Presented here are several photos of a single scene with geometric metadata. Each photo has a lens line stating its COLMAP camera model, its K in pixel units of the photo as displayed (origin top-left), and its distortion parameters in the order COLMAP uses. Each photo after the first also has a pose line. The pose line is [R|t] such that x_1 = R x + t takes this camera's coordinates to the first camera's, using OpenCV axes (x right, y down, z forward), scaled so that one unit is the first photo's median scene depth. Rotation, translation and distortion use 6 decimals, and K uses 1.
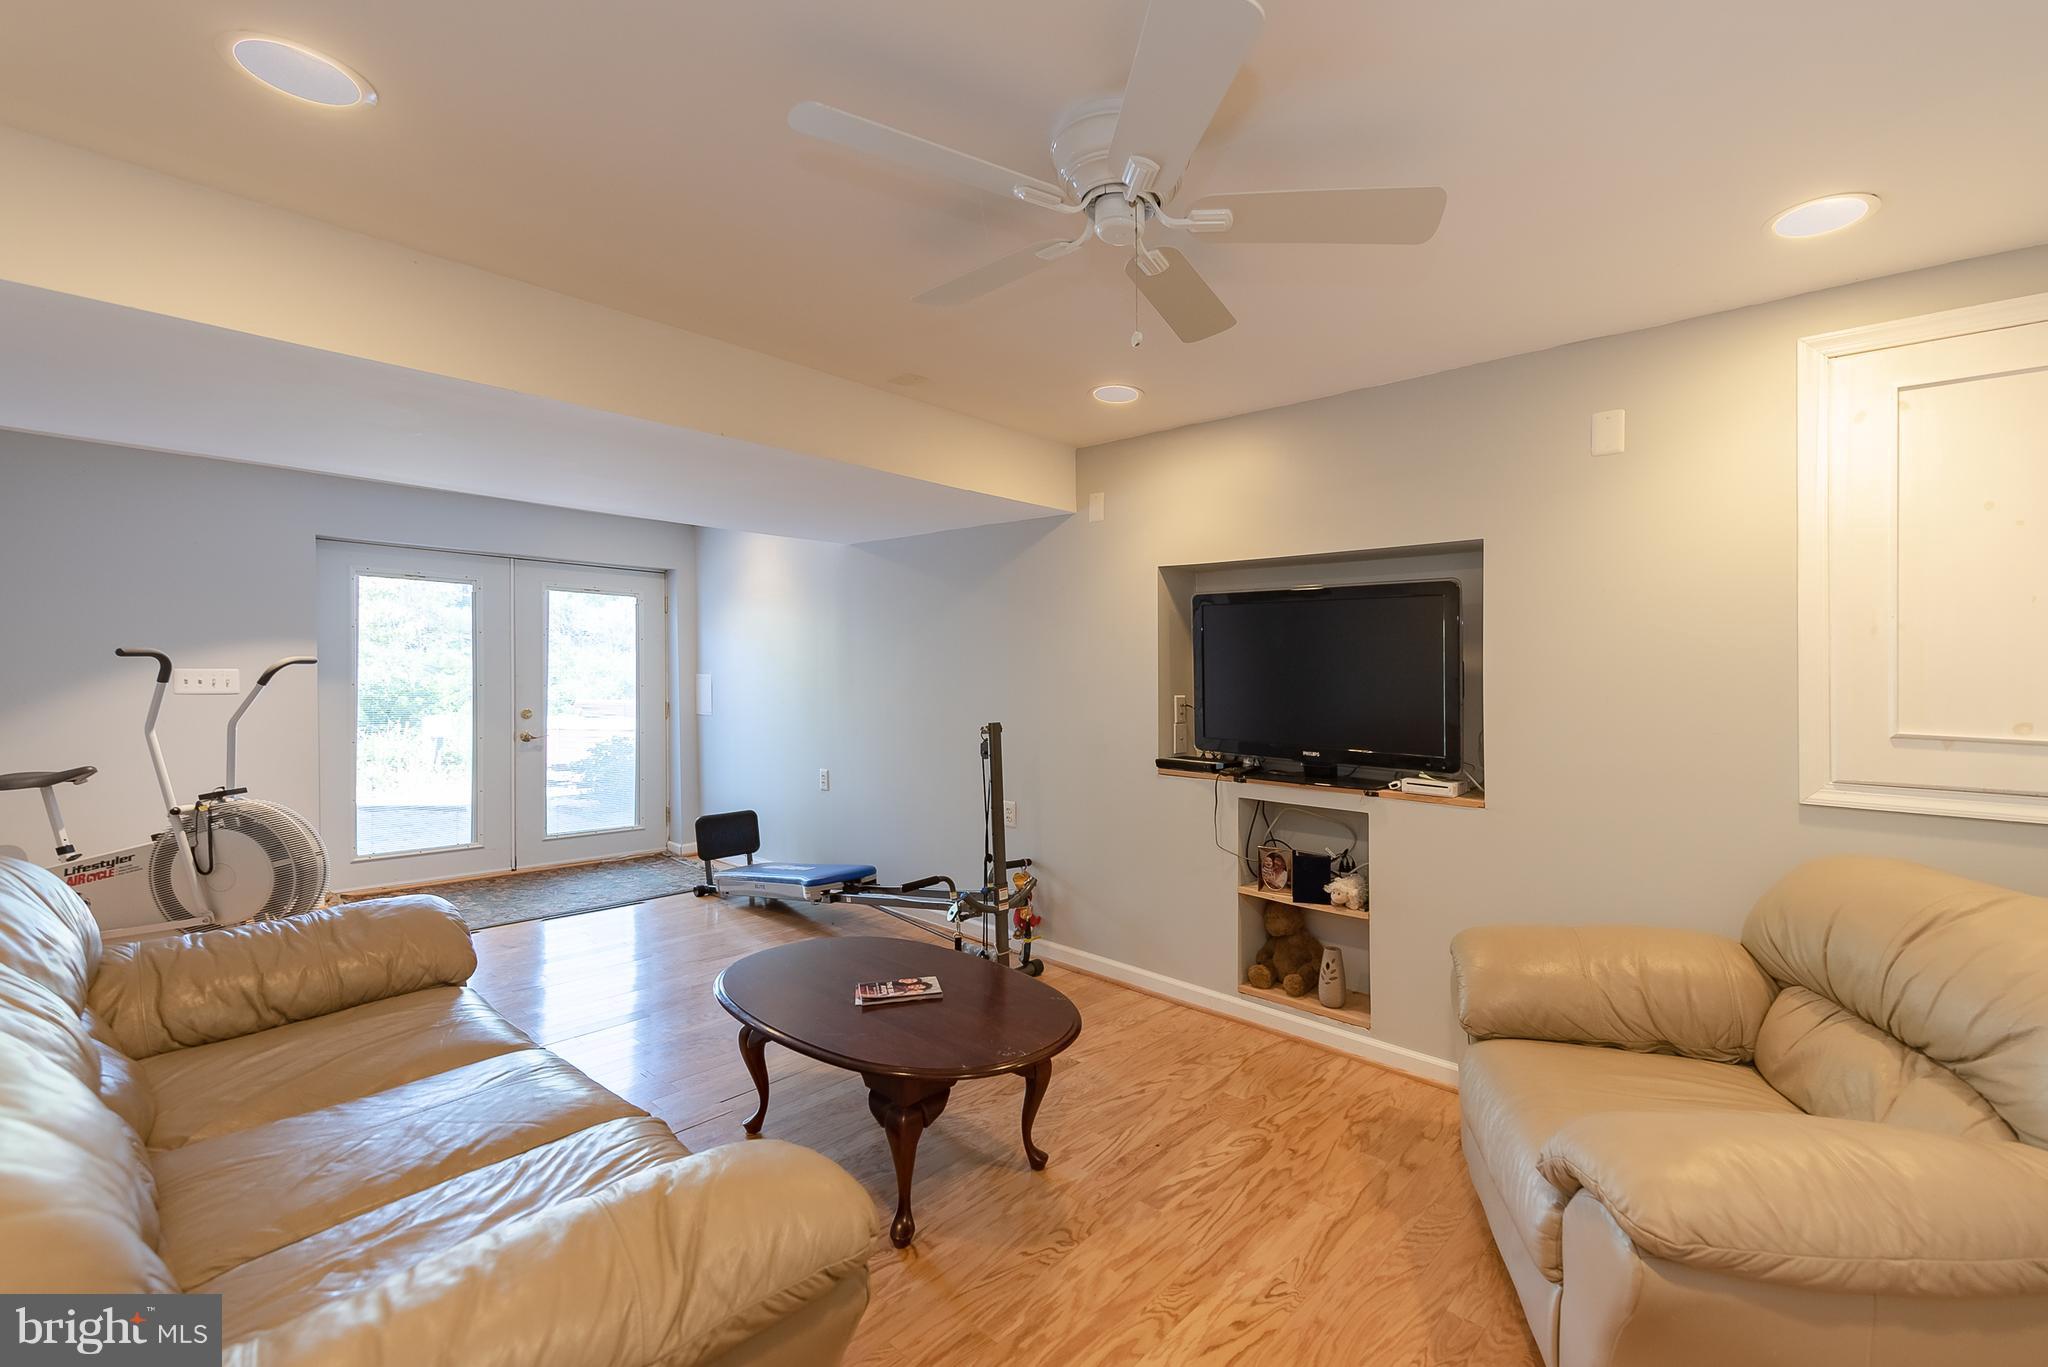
lens RADIAL K [[817.1, 0, 1028.8], [0, 817.1, 671.4], [0, 0, 1]] dist [-0.001749, -0.000376]
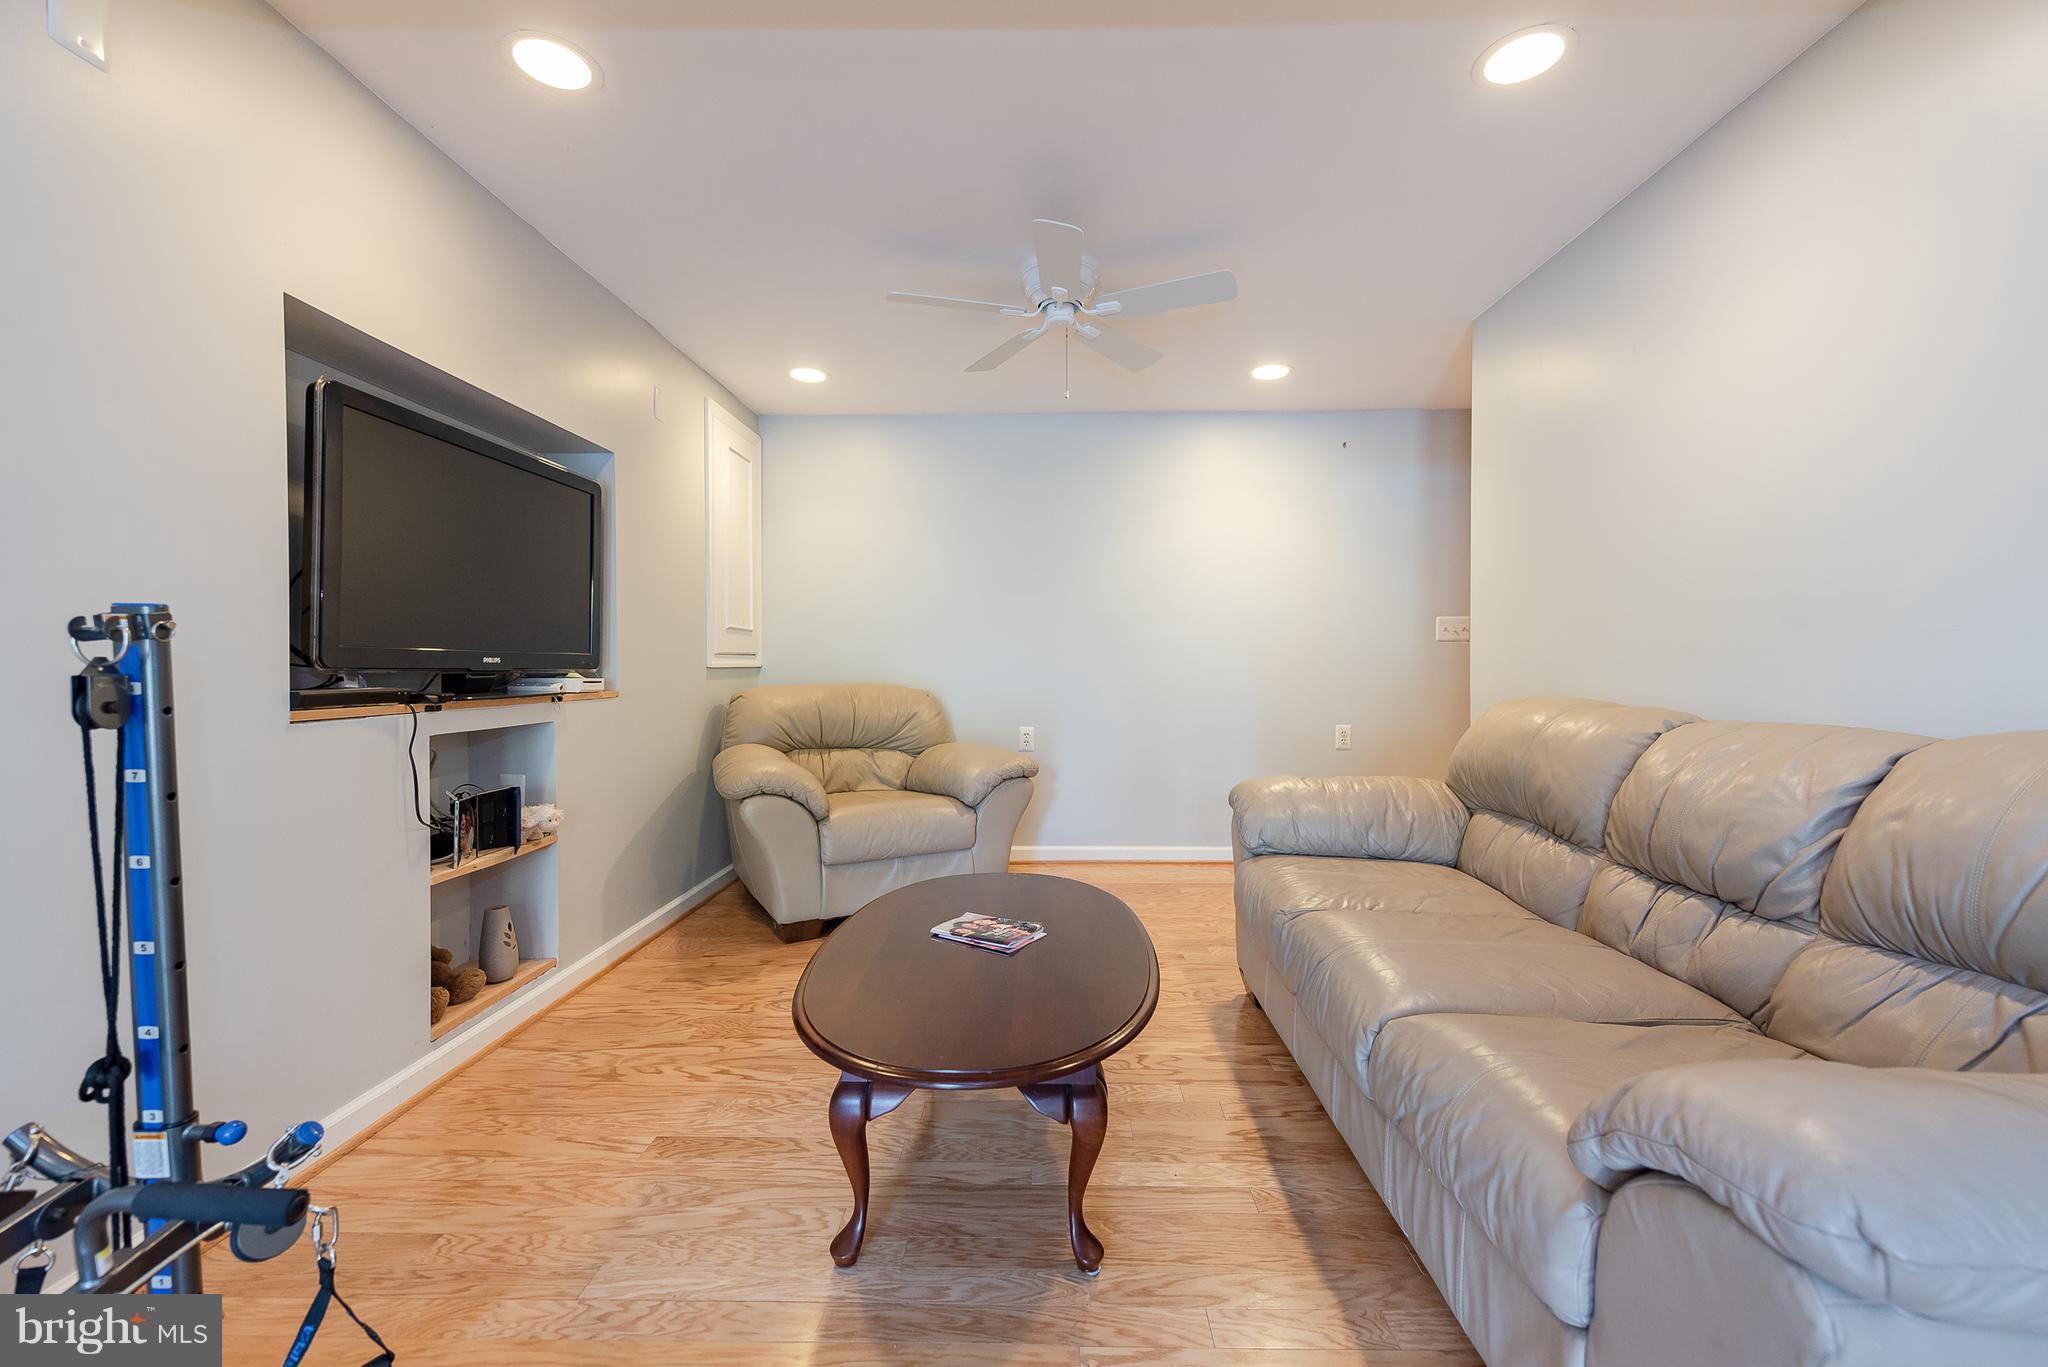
lens RADIAL K [[817.1, 0, 1028.8], [0, 817.1, 671.4], [0, 0, 1]] dist [-0.001749, -0.000376]
pose [[-0.657317, -0.010903, 0.753535, -0.571214], [-0.000214, 0.999898, 0.014281, 0.101637], [-0.753614, 0.009226, -0.657252, 1.145693]]
